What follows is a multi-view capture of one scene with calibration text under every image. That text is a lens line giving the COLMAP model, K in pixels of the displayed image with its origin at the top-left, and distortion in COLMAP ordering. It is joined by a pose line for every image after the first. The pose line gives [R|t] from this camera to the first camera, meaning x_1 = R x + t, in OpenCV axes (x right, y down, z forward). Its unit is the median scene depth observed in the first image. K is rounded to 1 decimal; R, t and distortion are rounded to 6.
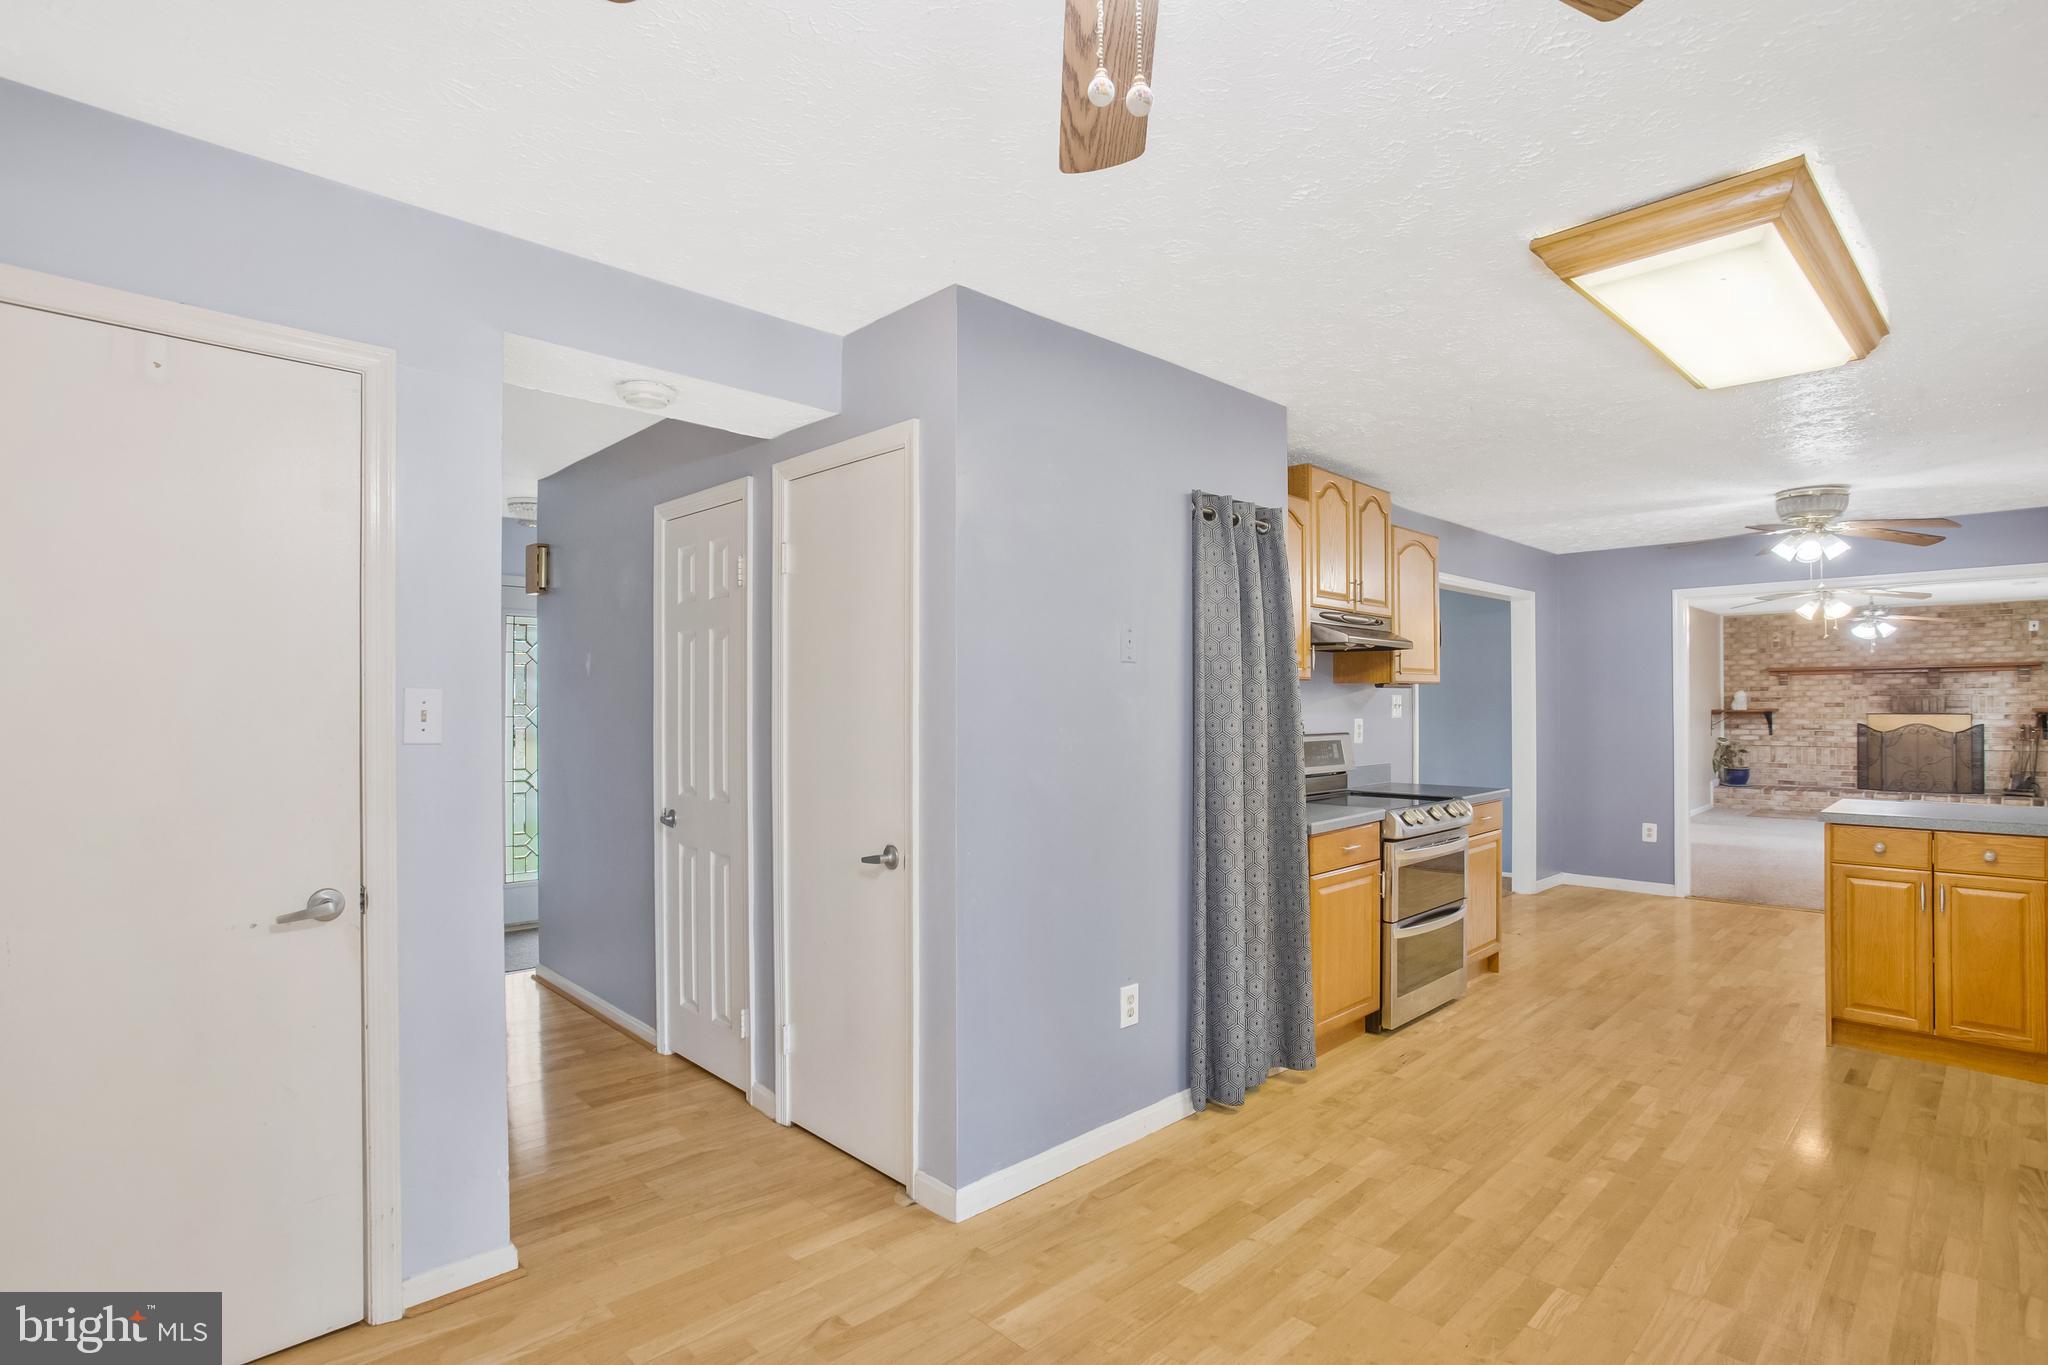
lens RADIAL K [[997.5, 0, 1024.4], [0, 997.5, 700.0], [0, 0, 1]] dist [-0.041389, 0.015463]
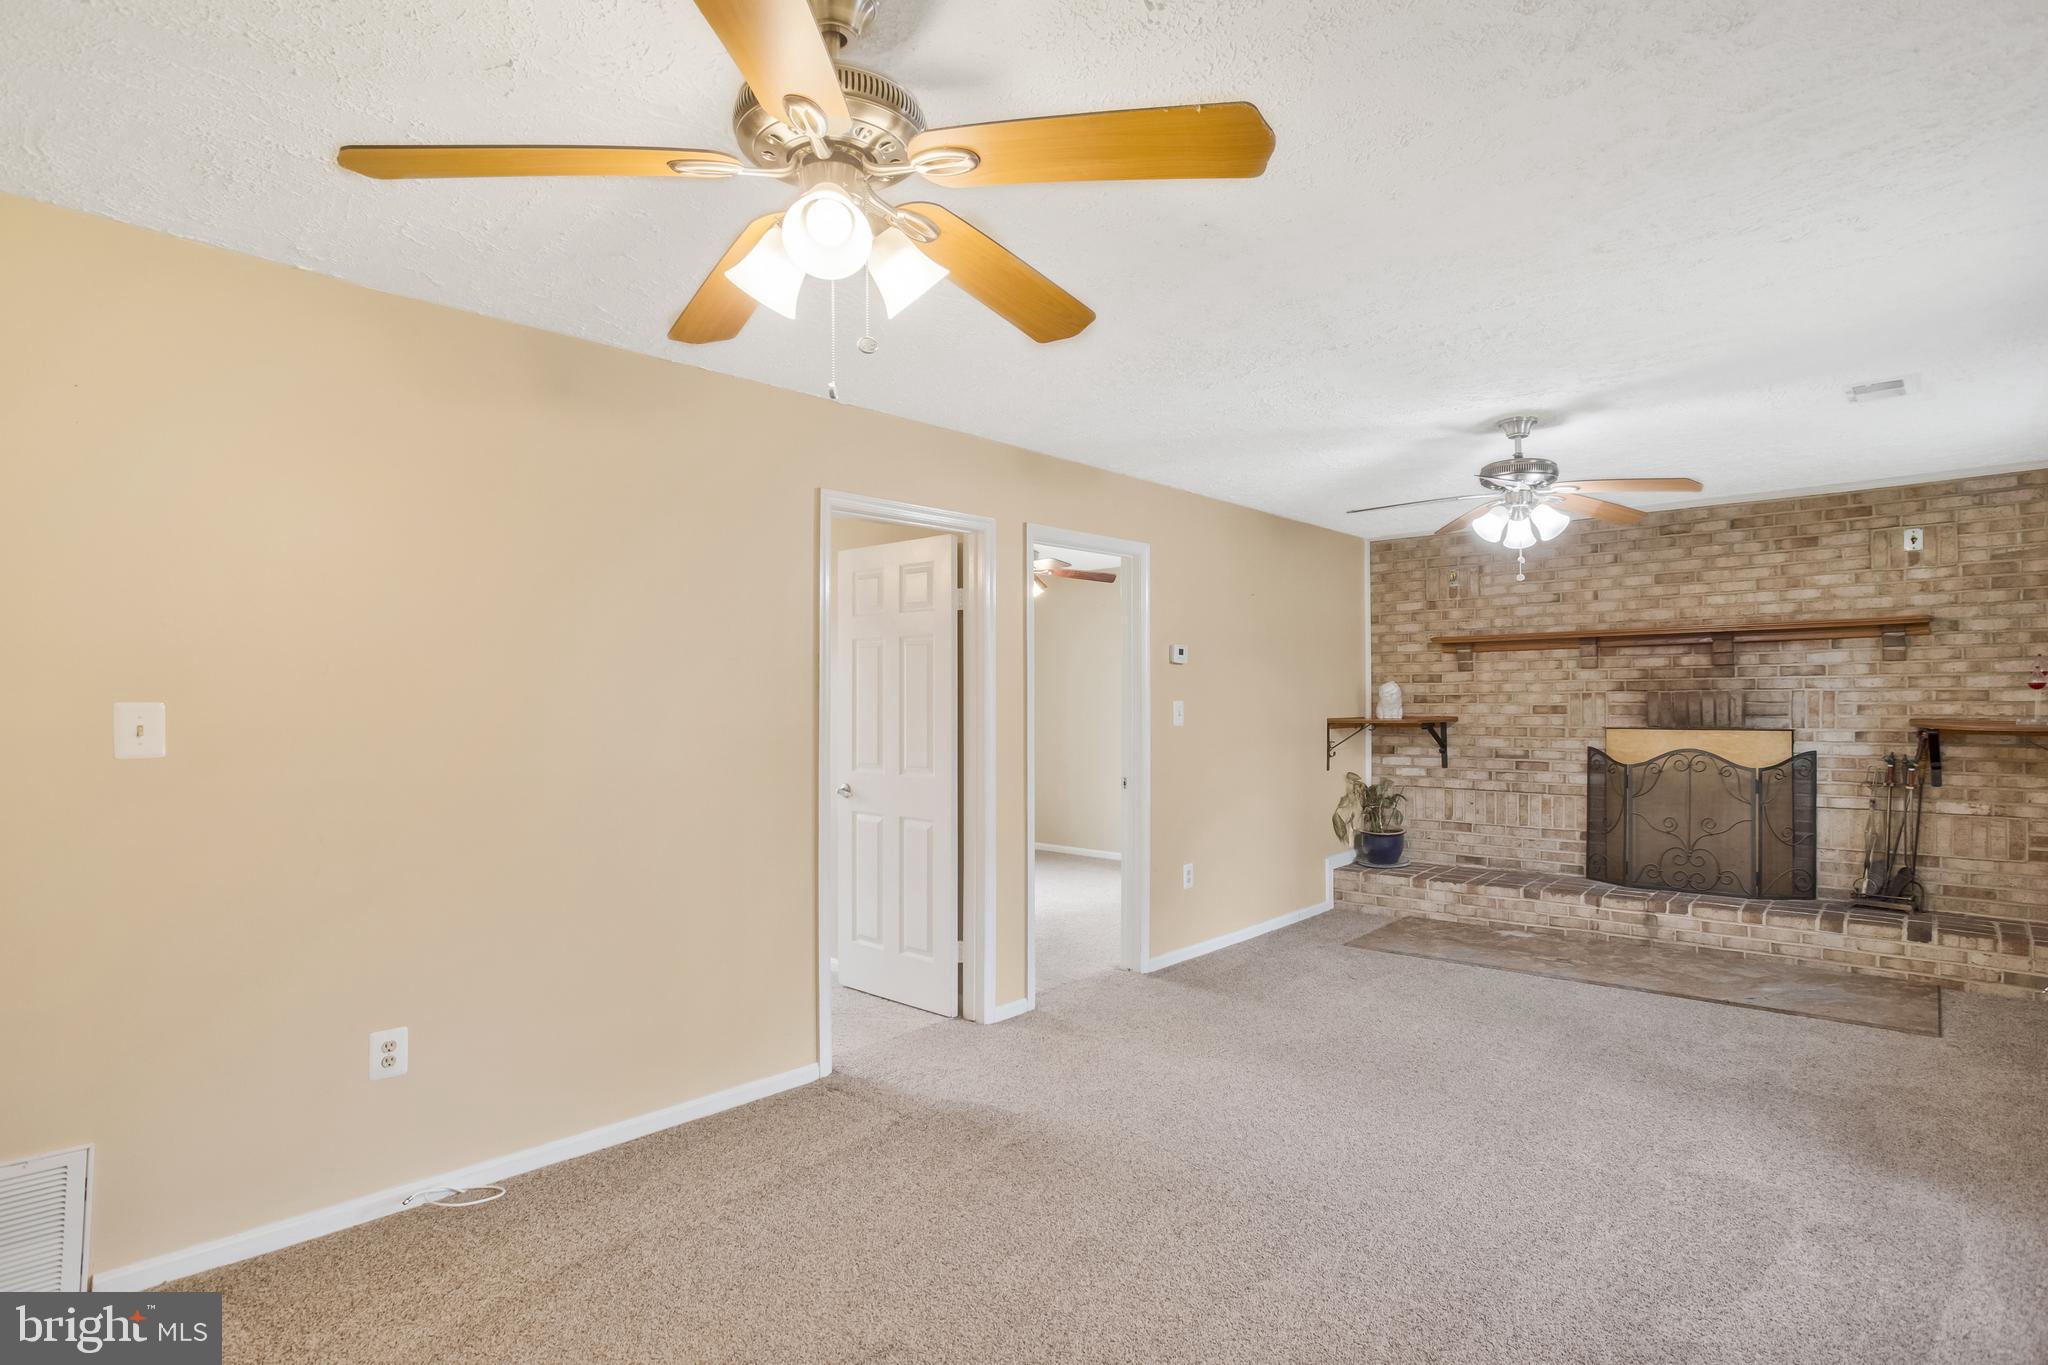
lens RADIAL K [[1016.9, 0, 1035.8], [0, 1016.9, 699.2], [0, 0, 1]] dist [-0.048964, 0.021754]
pose [[0.998521, 0.002248, 0.054322, 0.578459], [-0.002164, 0.999996, -0.001596, 0.001047], [-0.054326, 0.001477, 0.998522, 0.534380]]
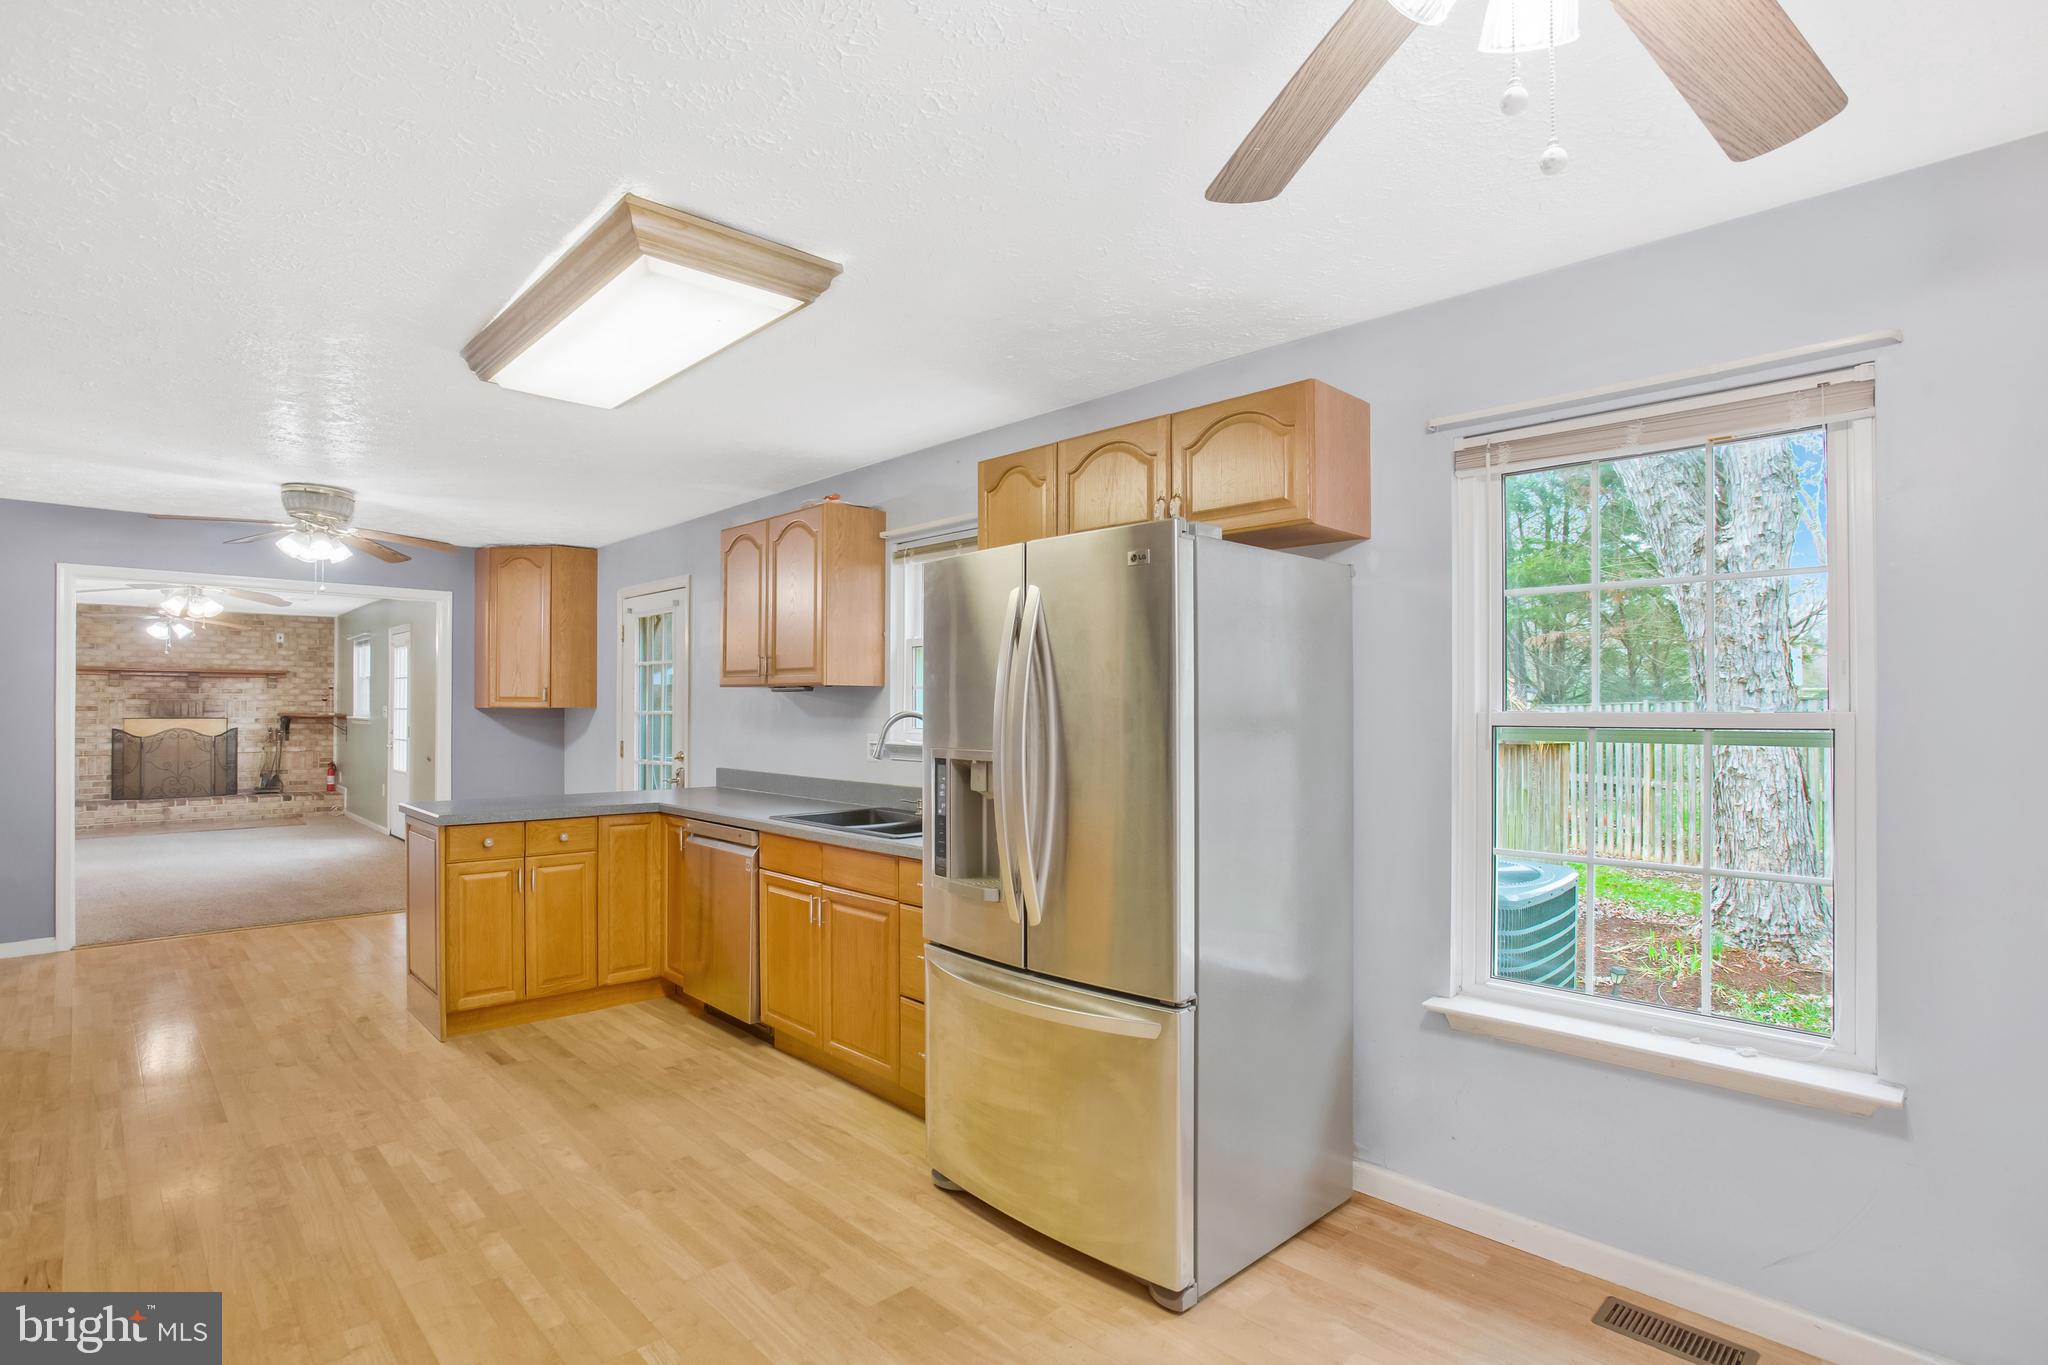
lens RADIAL K [[1016.9, 0, 1035.8], [0, 1016.9, 699.2], [0, 0, 1]] dist [-0.048964, 0.021754]
pose [[0.005137, 0.013657, 0.999894, -0.081927], [-0.009521, 0.999862, -0.013608, 0.000428], [-0.999941, -0.009450, 0.005266, 0.131226]]
